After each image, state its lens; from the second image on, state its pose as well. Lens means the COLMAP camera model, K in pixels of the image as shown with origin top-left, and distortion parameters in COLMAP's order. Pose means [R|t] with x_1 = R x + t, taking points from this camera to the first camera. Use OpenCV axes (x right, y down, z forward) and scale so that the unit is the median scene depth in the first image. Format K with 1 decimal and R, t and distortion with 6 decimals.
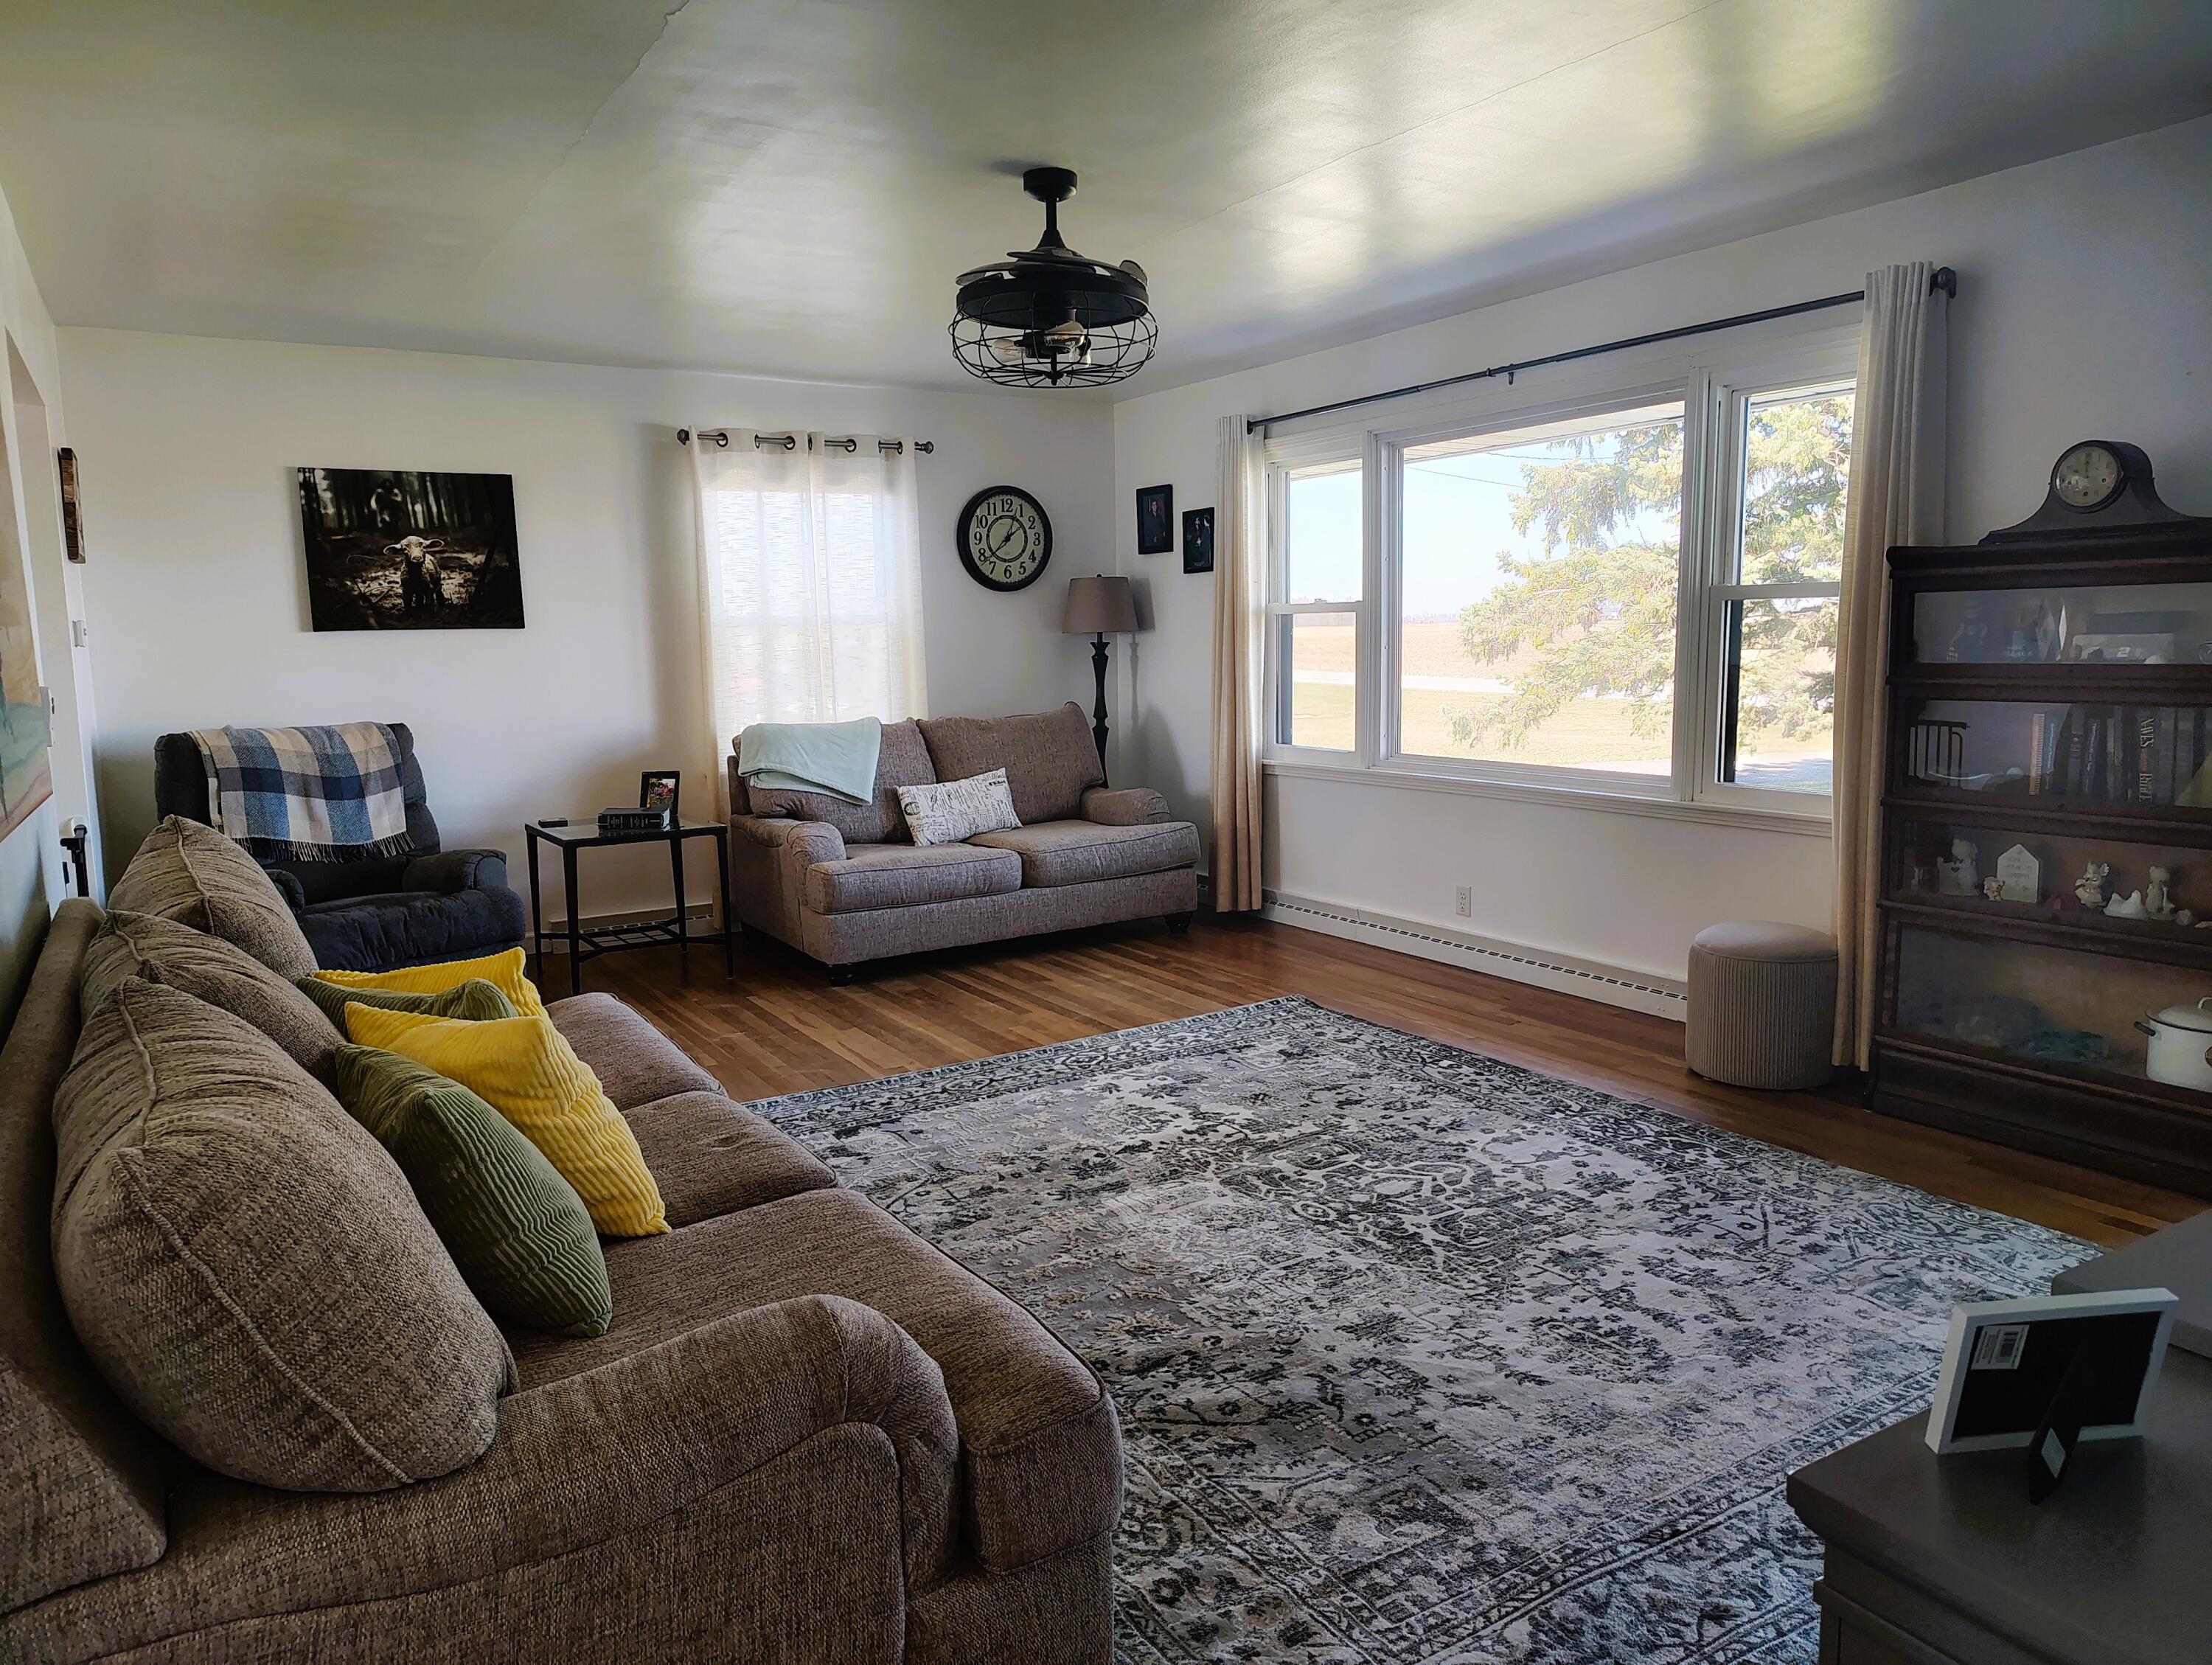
lens RADIAL K [[1492.4, 0, 1106.0], [0, 1492.4, 832.5], [0, 0, 1]] dist [0.034090, -0.003749]
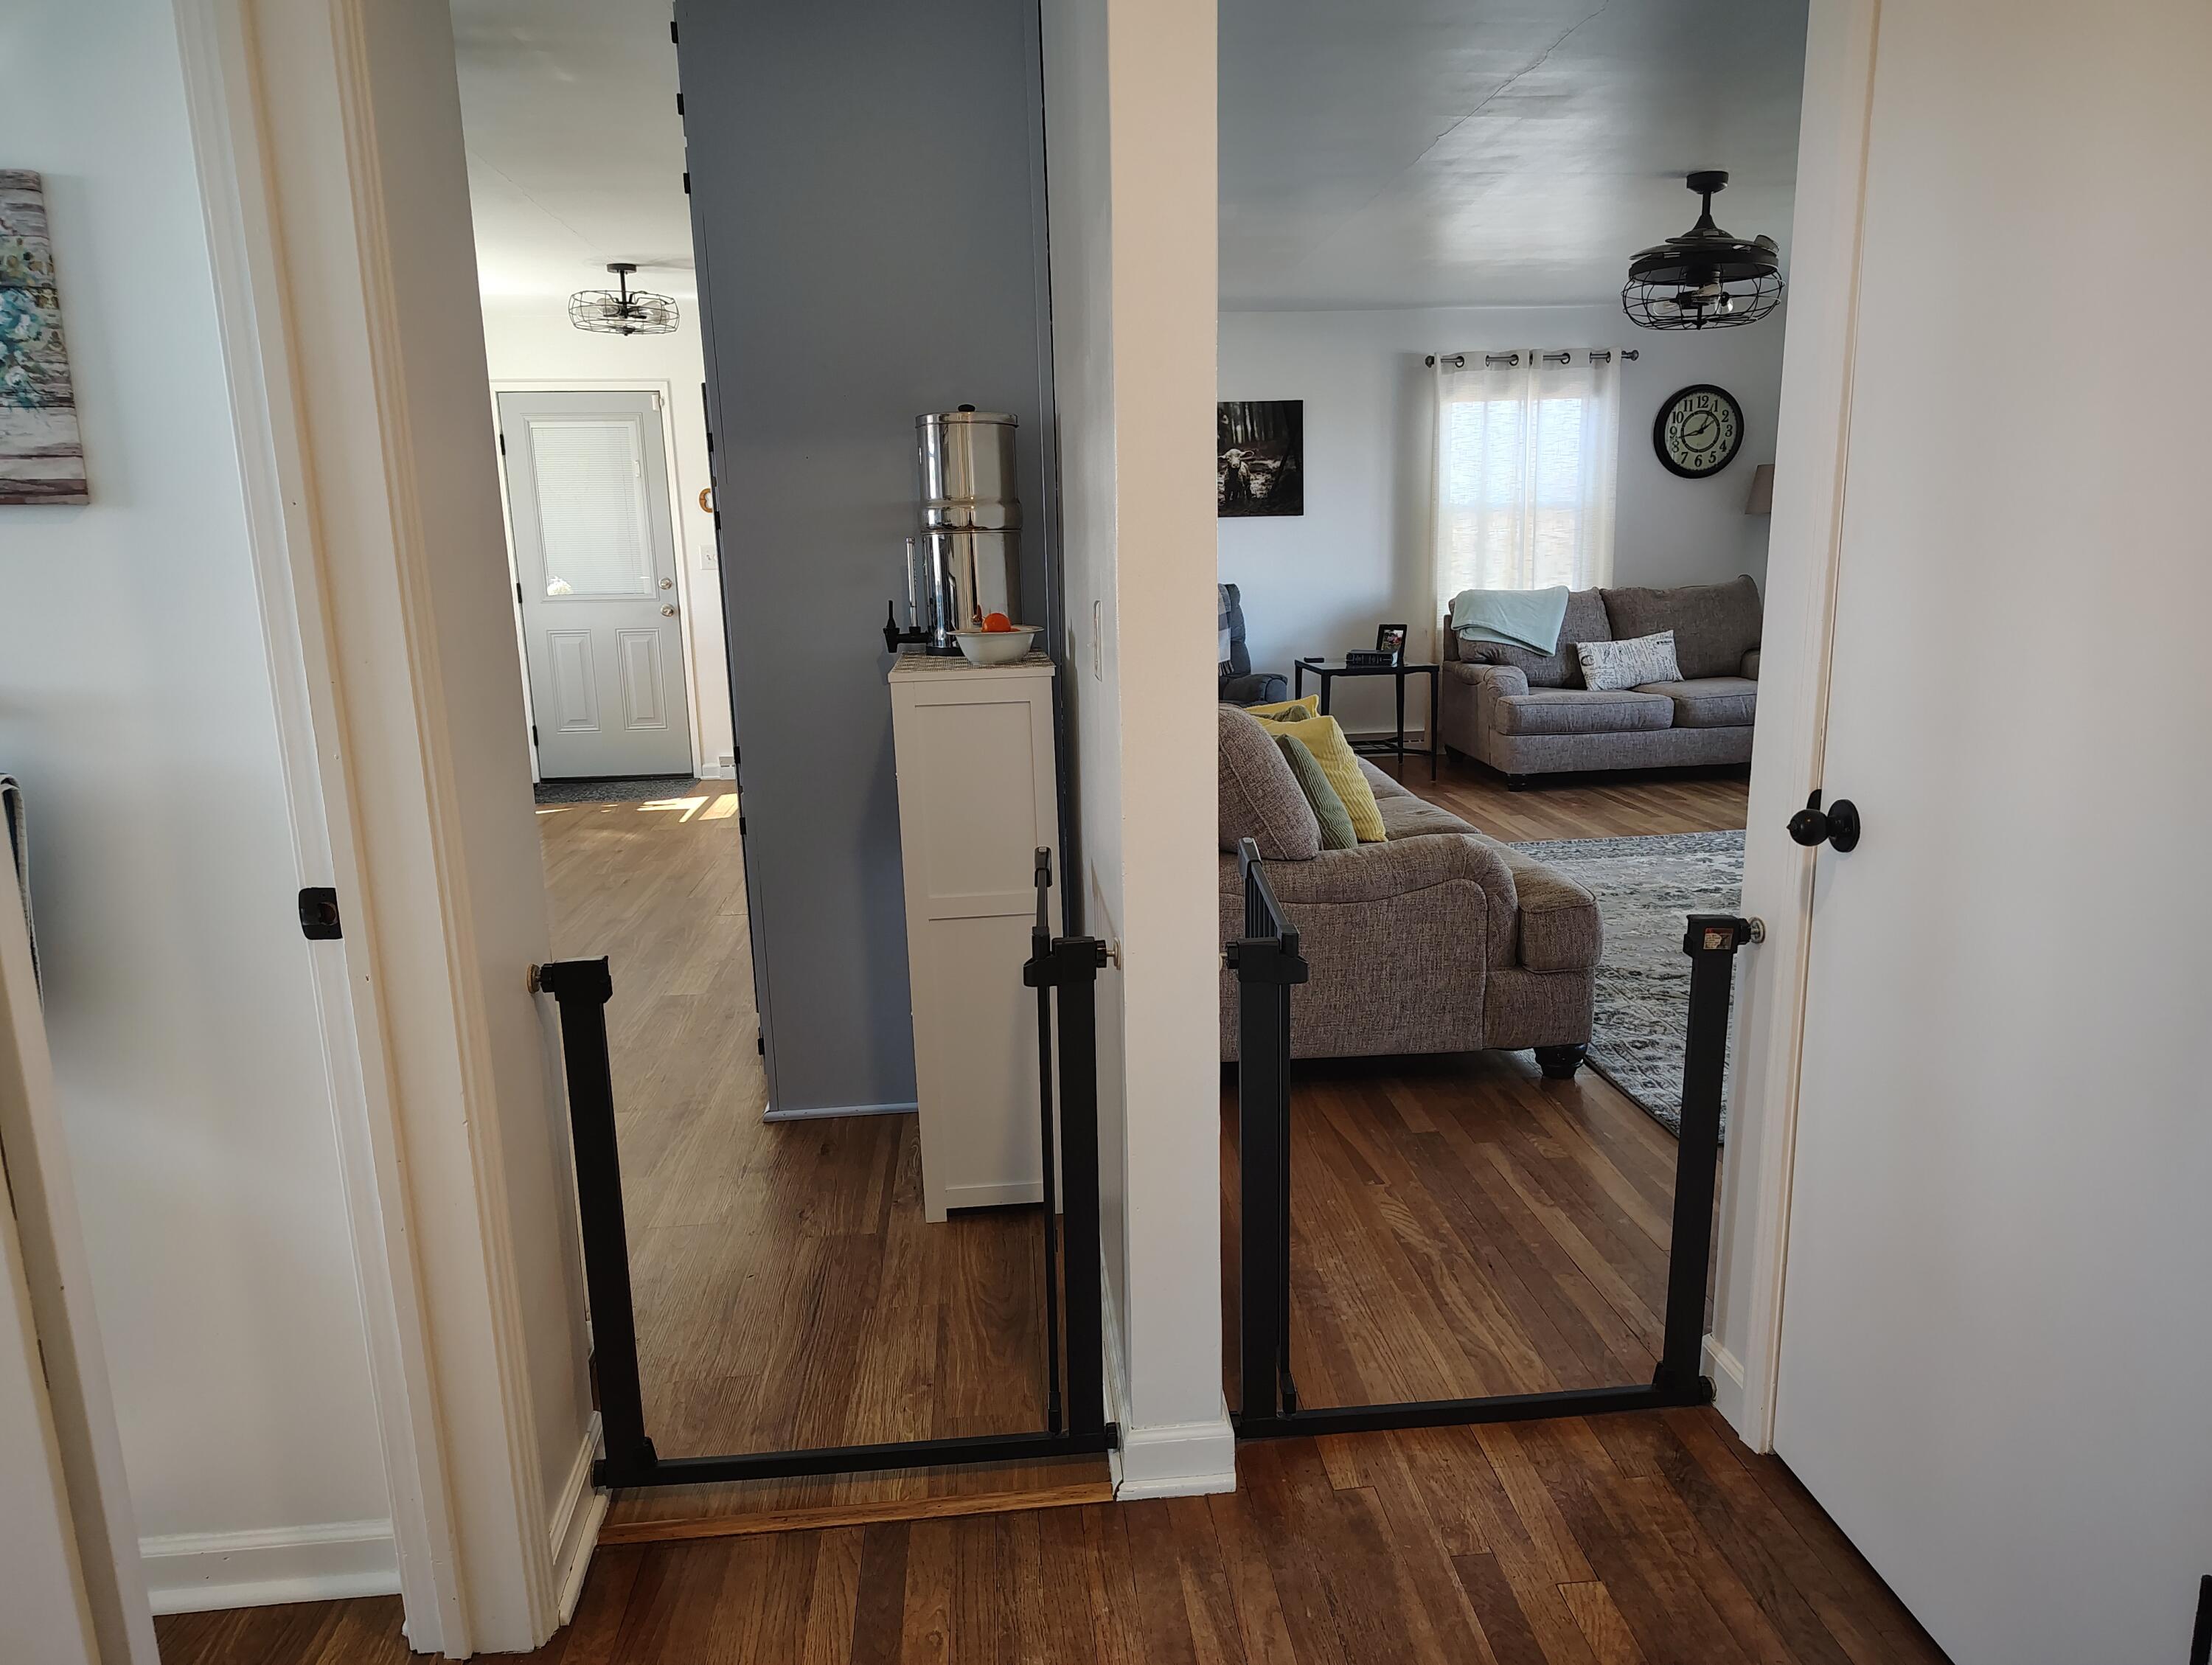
lens RADIAL K [[1538.8, 0, 1119.9], [0, 1538.8, 869.8], [0, 0, 1]] dist [0.022766, -0.047128]
pose [[0.896412, 0.092735, -0.433412, 0.097564], [-0.052649, 0.993222, 0.103624, 0.046858], [0.440084, -0.070071, 0.895219, -0.344556]]
